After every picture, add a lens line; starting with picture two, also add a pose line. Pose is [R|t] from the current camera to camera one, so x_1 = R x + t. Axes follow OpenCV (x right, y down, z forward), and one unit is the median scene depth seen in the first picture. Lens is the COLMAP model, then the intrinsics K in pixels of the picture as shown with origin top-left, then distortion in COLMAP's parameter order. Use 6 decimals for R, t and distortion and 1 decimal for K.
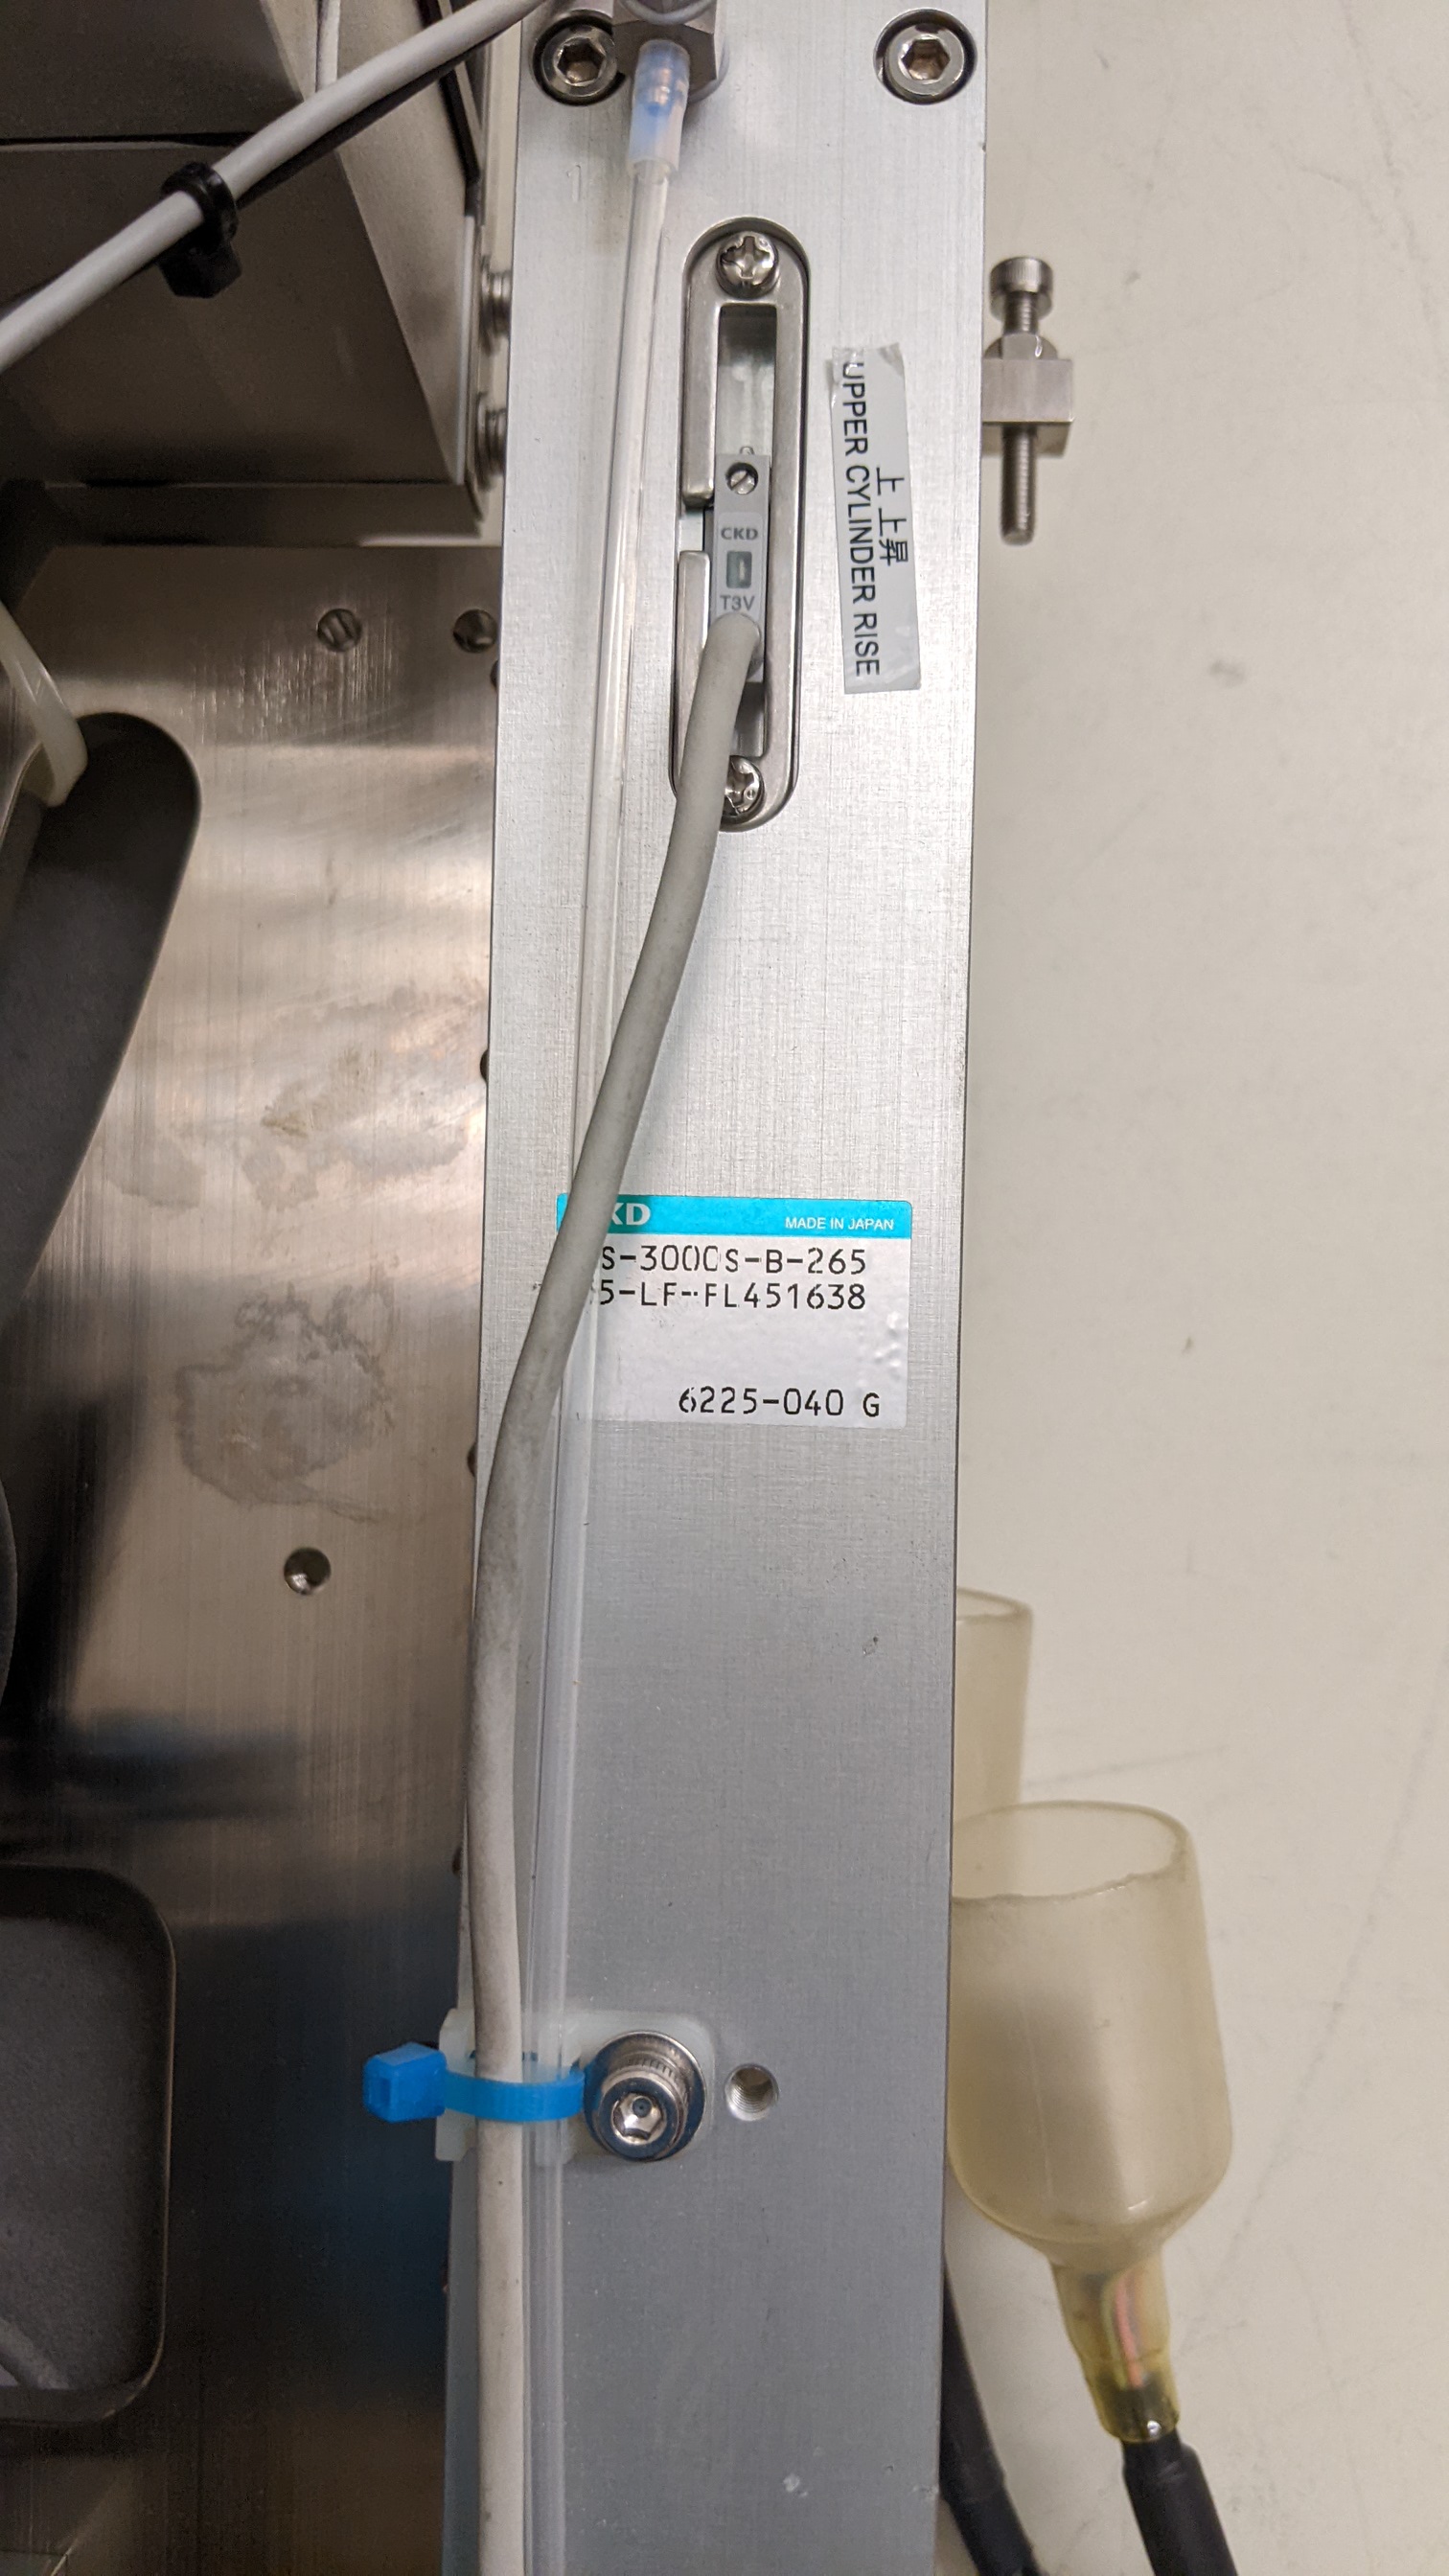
lens RADIAL K [[2168.7, 0, 726.2], [0, 2168.7, 1288.5], [0, 0, 1]] dist [0.016970, -0.015401]
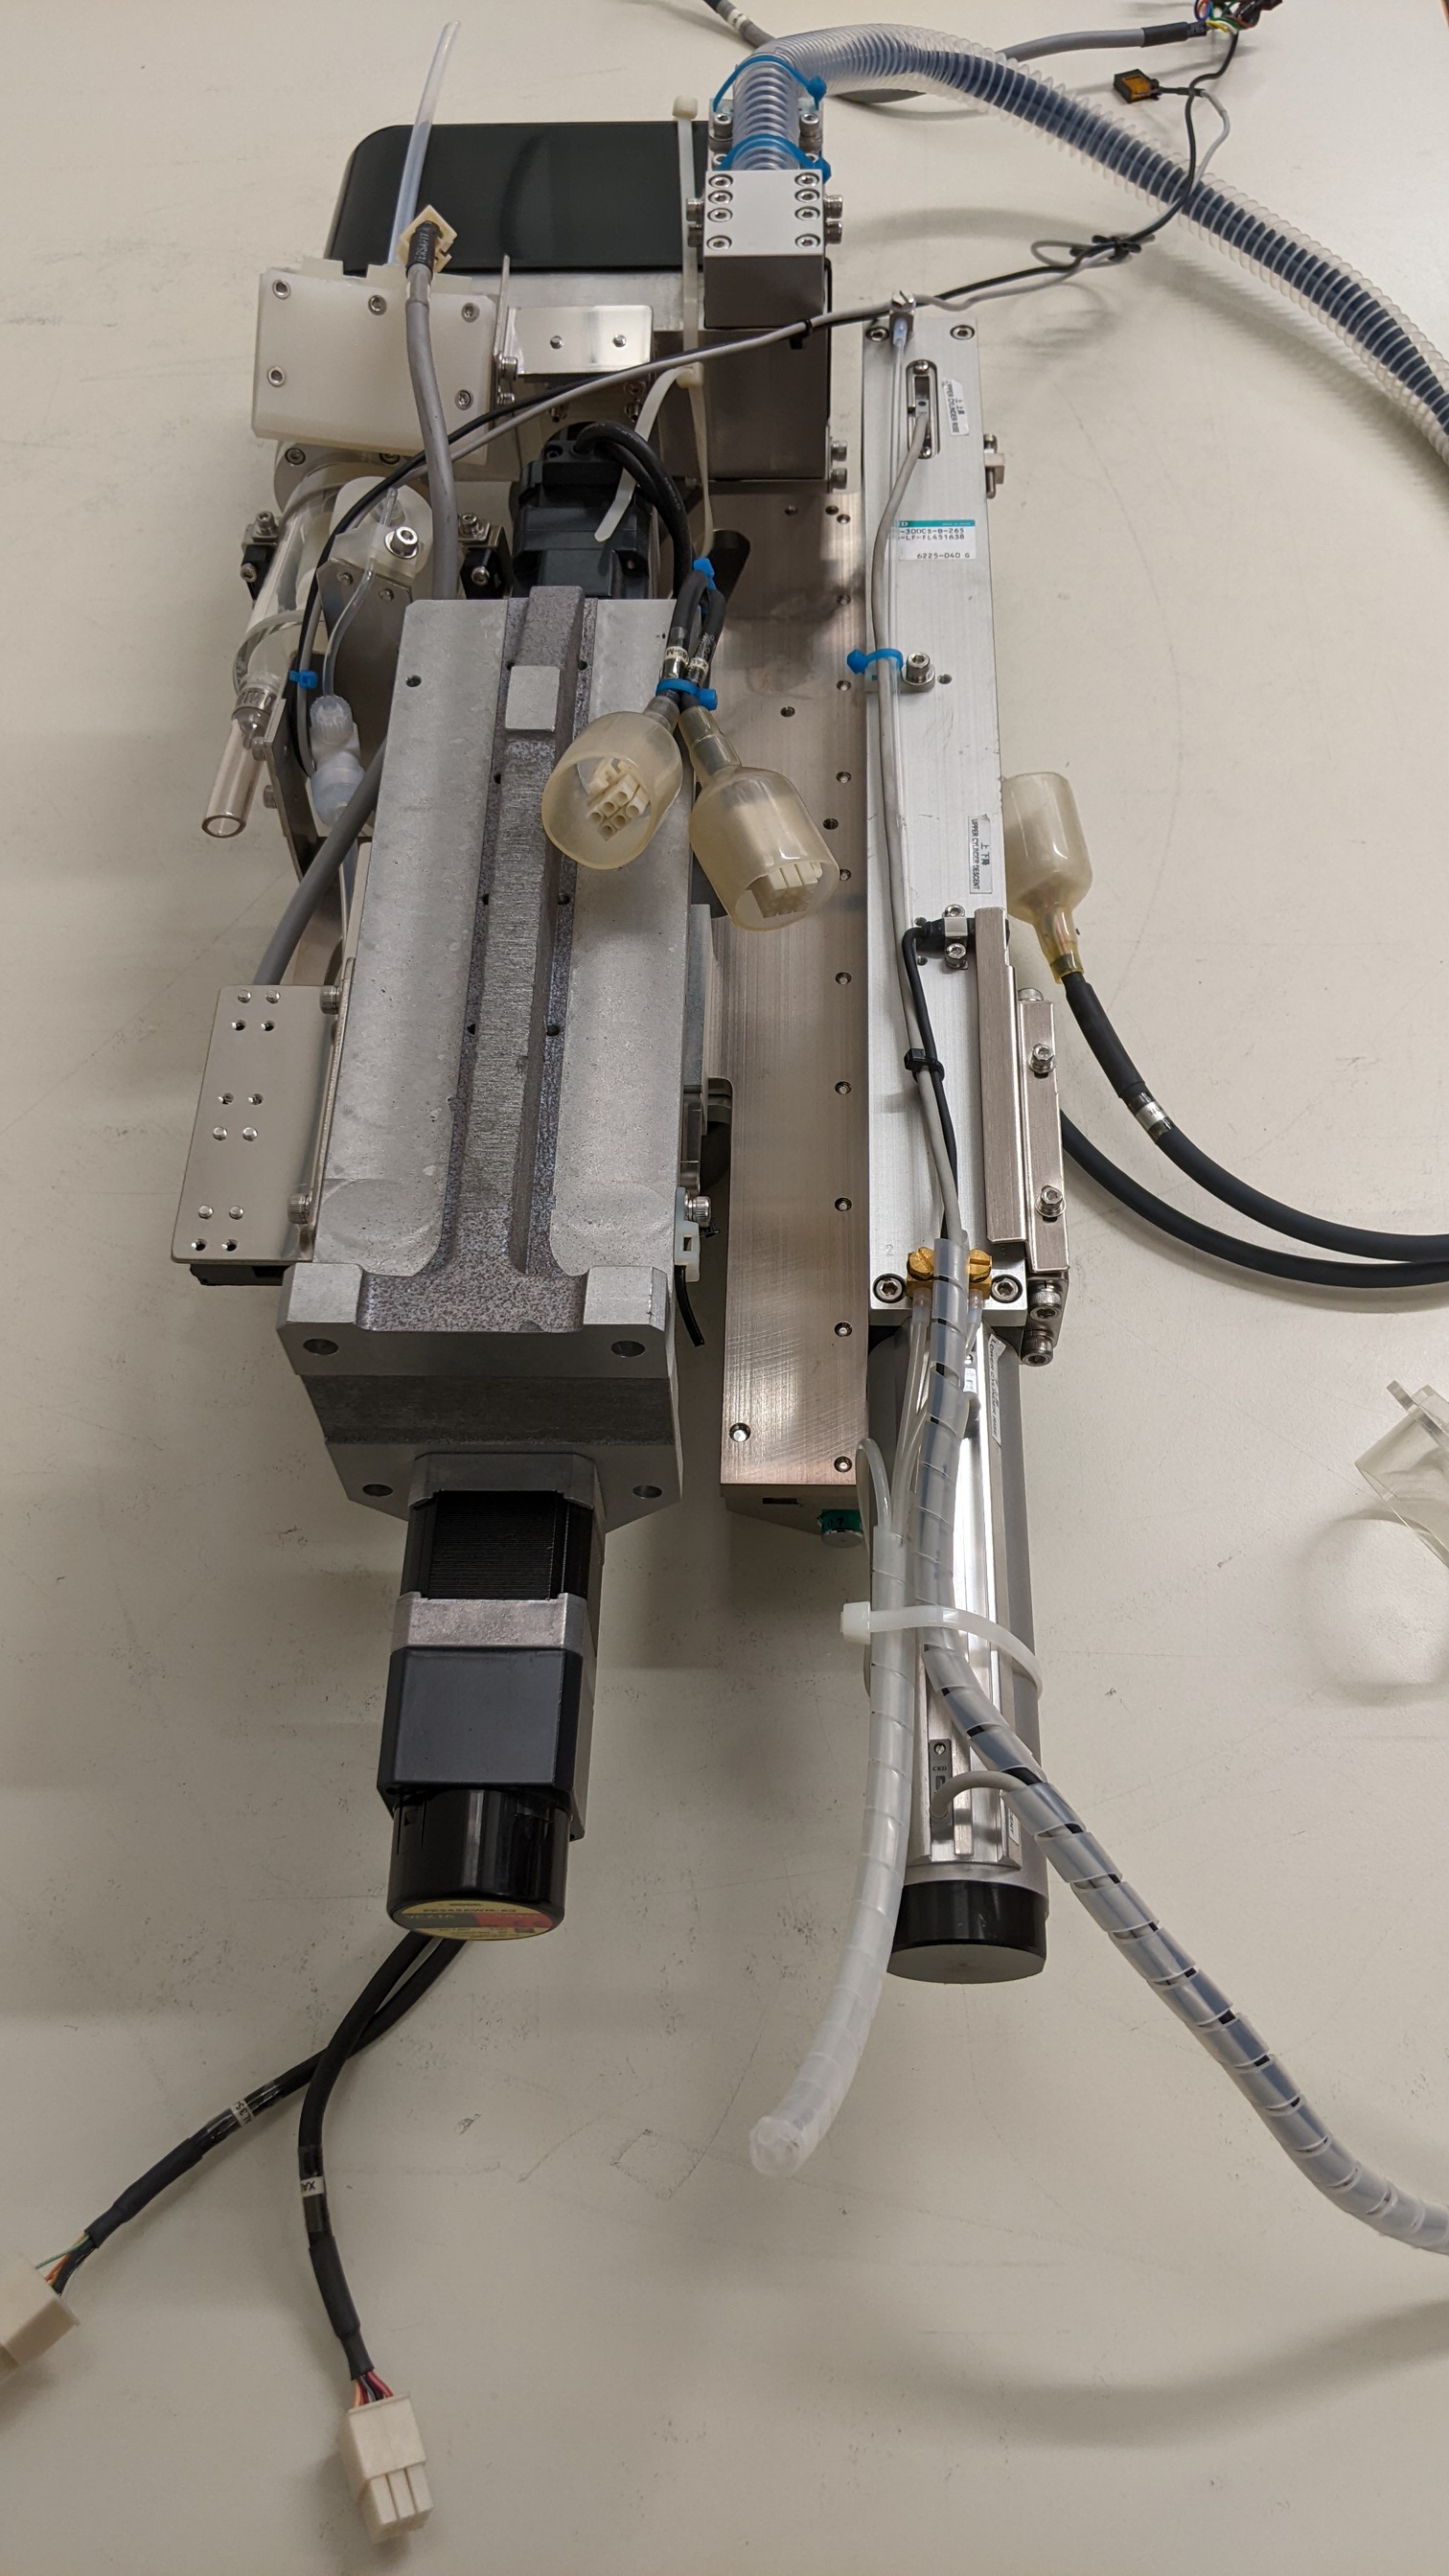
lens RADIAL K [[2168.7, 0, 731.2], [0, 2168.7, 1286.7], [0, 0, 1]] dist [0.016970, -0.015401]
pose [[0.999993, -0.000554, 0.003756, -0.366935], [0.002224, 0.887321, -0.461148, 2.967898], [-0.003078, 0.461153, 0.887315, -1.843989]]
